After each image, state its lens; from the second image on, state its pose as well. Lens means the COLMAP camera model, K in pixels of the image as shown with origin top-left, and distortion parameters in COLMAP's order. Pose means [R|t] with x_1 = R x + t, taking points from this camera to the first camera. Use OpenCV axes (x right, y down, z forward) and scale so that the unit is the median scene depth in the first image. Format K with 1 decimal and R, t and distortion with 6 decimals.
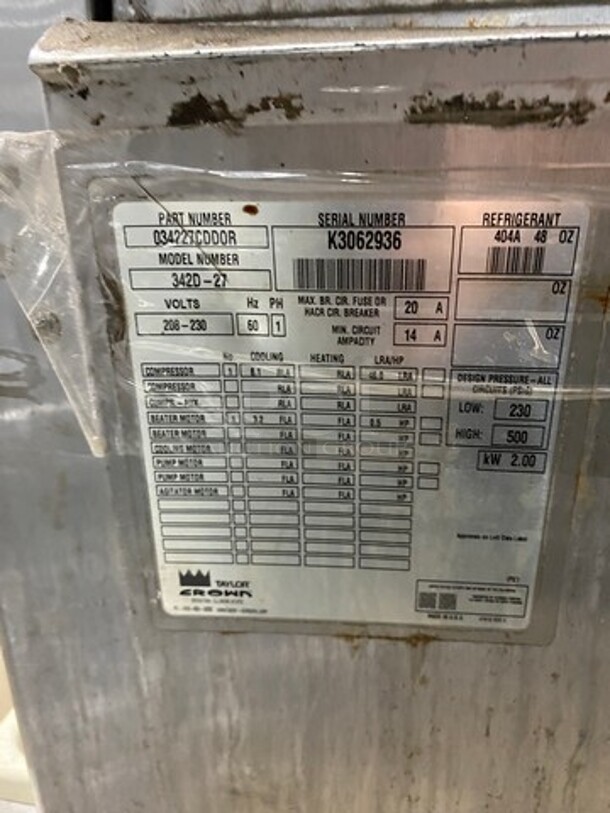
lens RADIAL K [[615.8, 0, 304.2], [0, 615.8, 408.7], [0, 0, 1]] dist [0.012077, -0.021111]
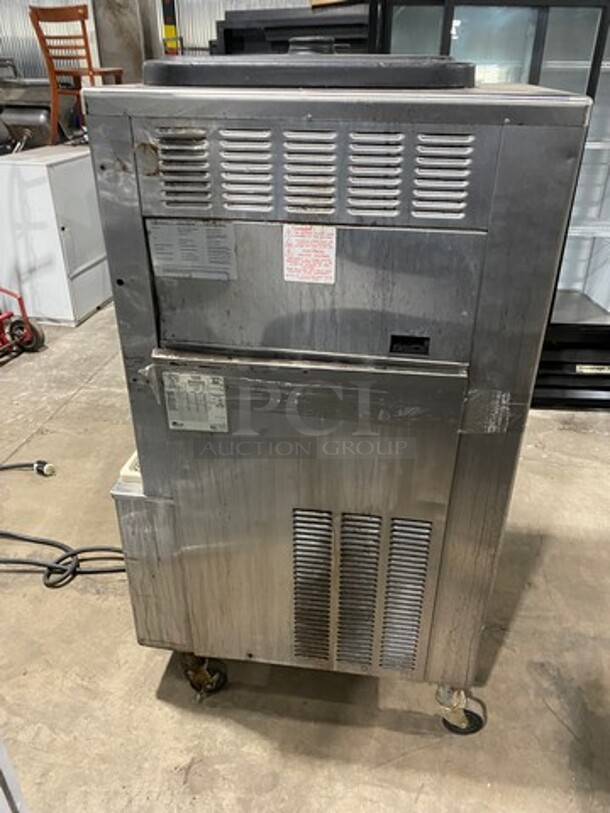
lens RADIAL K [[615.8, 0, 302.2], [0, 615.8, 403.4], [0, 0, 1]] dist [0.012077, -0.021111]
pose [[0.999577, 0.029019, -0.001975, 1.292963], [-0.028161, 0.982544, 0.183887, -1.271173], [0.007277, -0.183753, 0.982945, -5.881894]]
